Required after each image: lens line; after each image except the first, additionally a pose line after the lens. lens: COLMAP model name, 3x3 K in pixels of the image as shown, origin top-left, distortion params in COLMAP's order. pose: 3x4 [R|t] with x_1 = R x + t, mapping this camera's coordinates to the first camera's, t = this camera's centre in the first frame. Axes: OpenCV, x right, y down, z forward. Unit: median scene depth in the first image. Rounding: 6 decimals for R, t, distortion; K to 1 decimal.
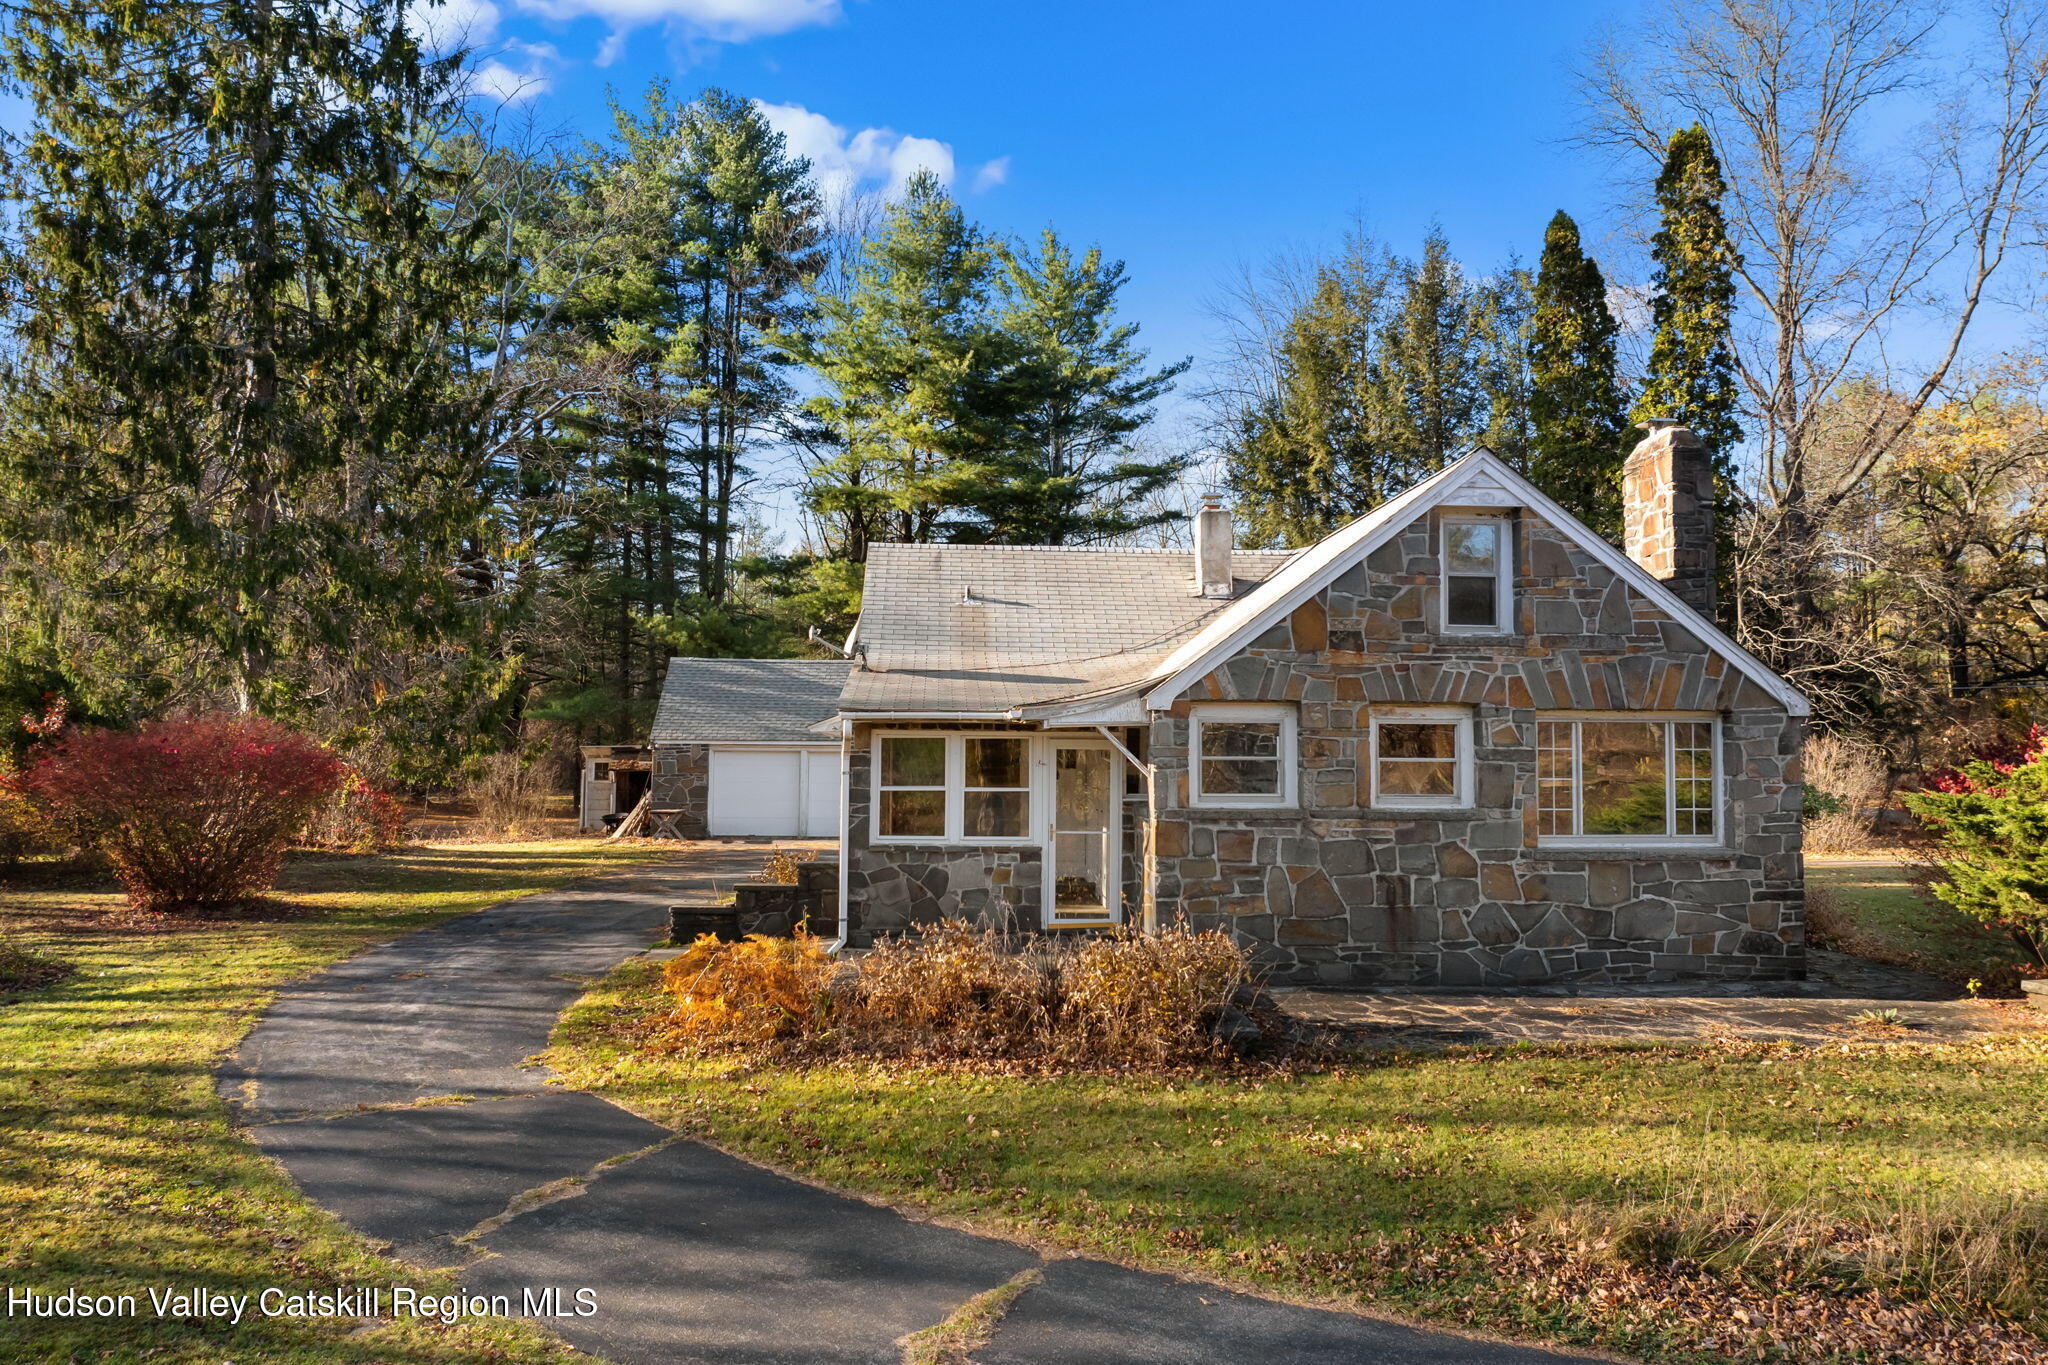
lens RADIAL K [[1453.3, 0, 1027.9], [0, 1453.3, 678.1], [0, 0, 1]] dist [-0.049775, 0.011723]
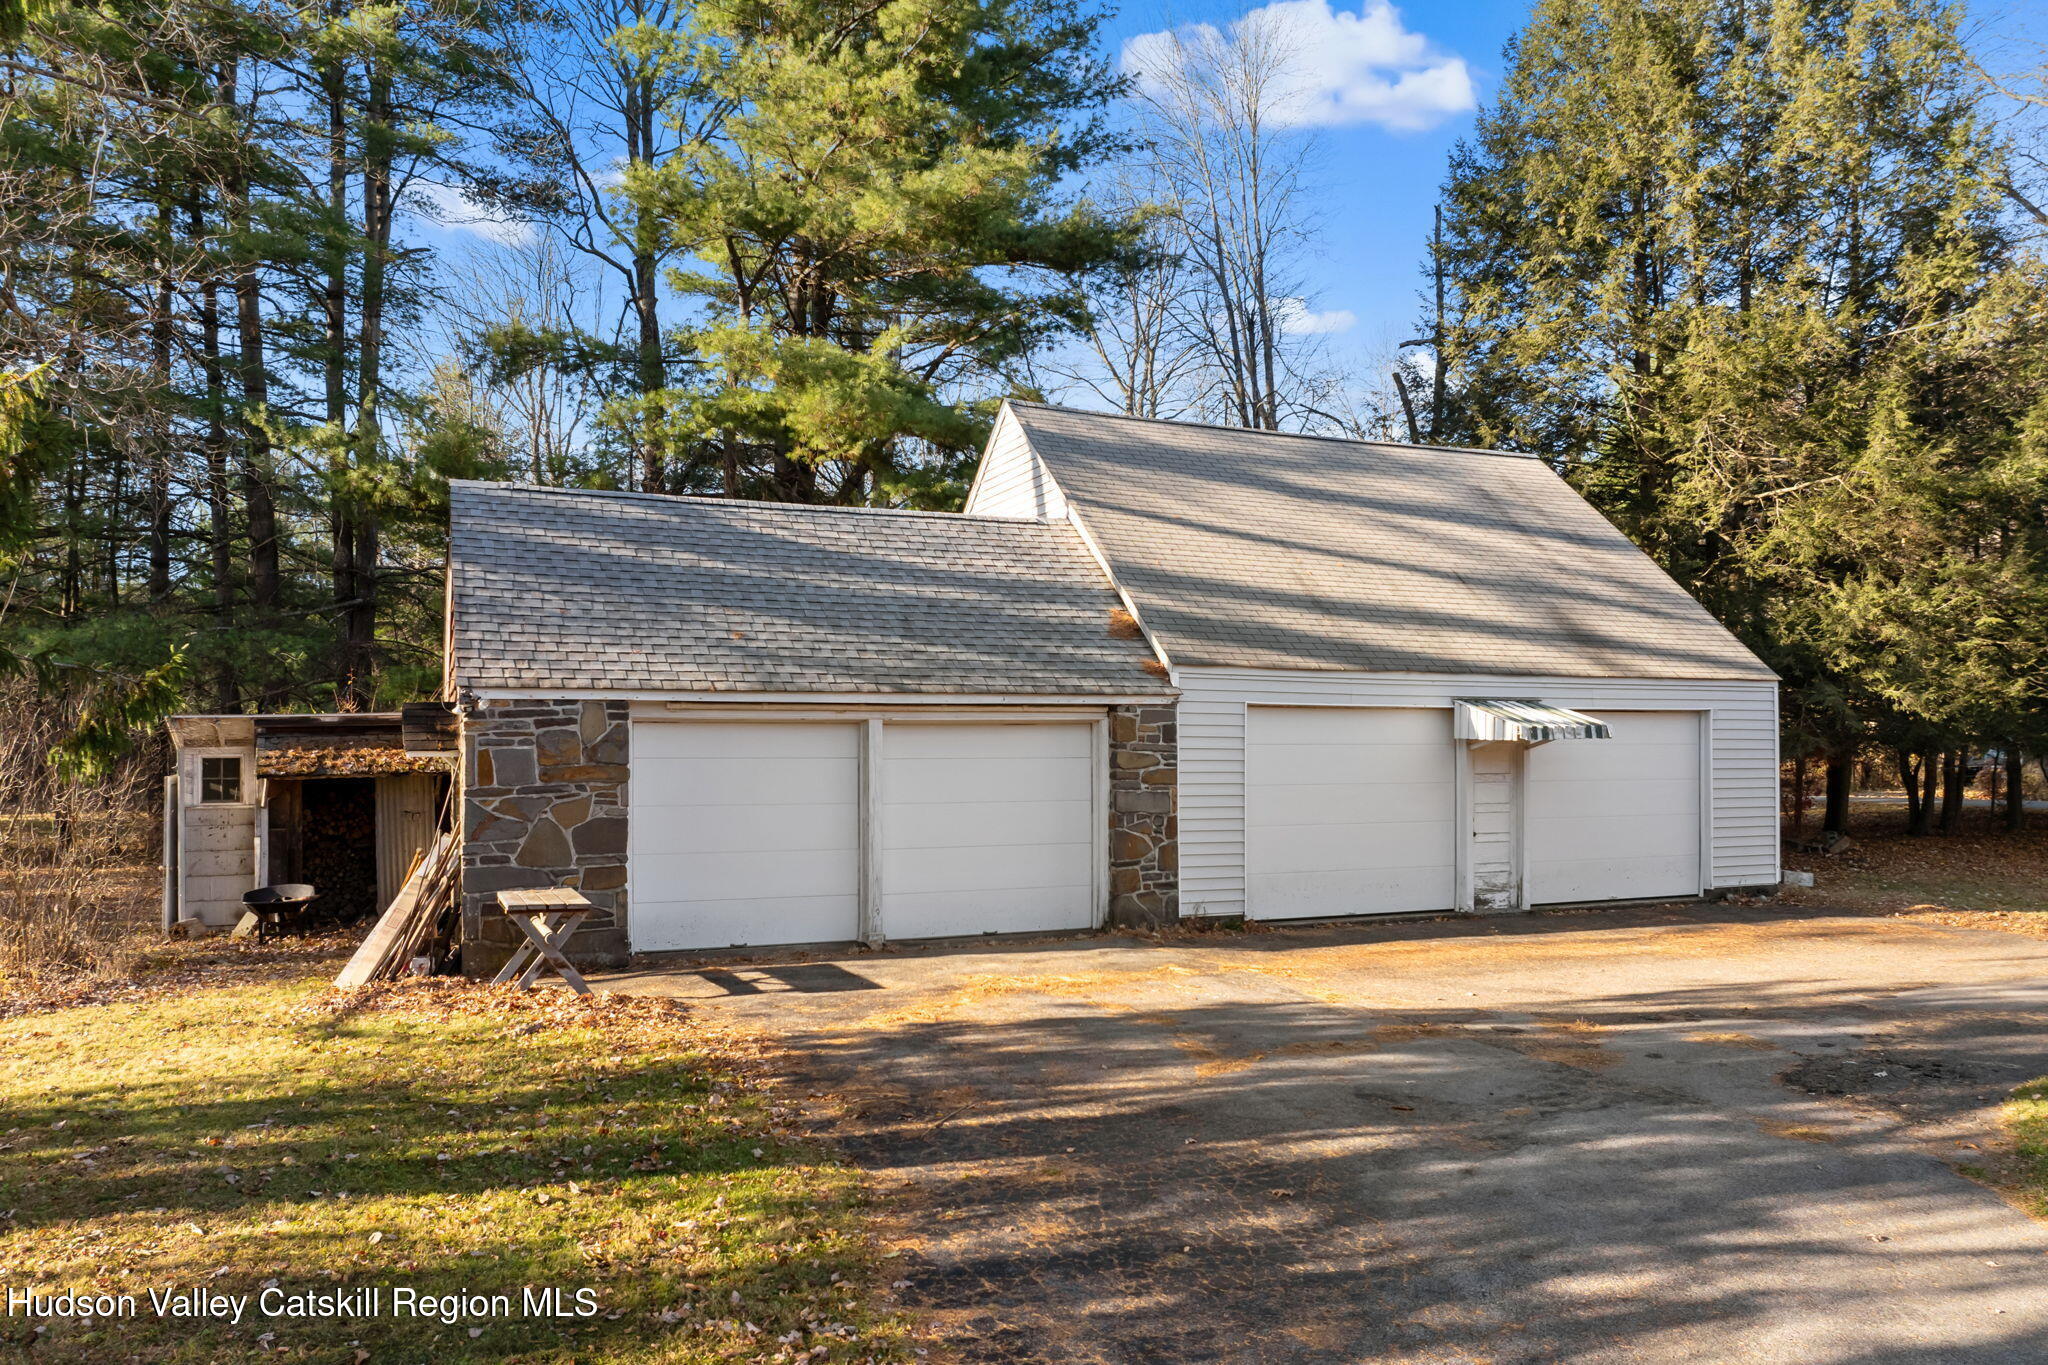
lens RADIAL K [[1453.3, 0, 1003.9], [0, 1453.3, 699.7], [0, 0, 1]] dist [-0.049775, 0.011723]
pose [[0.947062, 0.001417, 0.321047, -0.592050], [-0.008284, 0.999765, 0.020024, 0.089167], [-0.320943, -0.021624, 0.946851, 1.512178]]
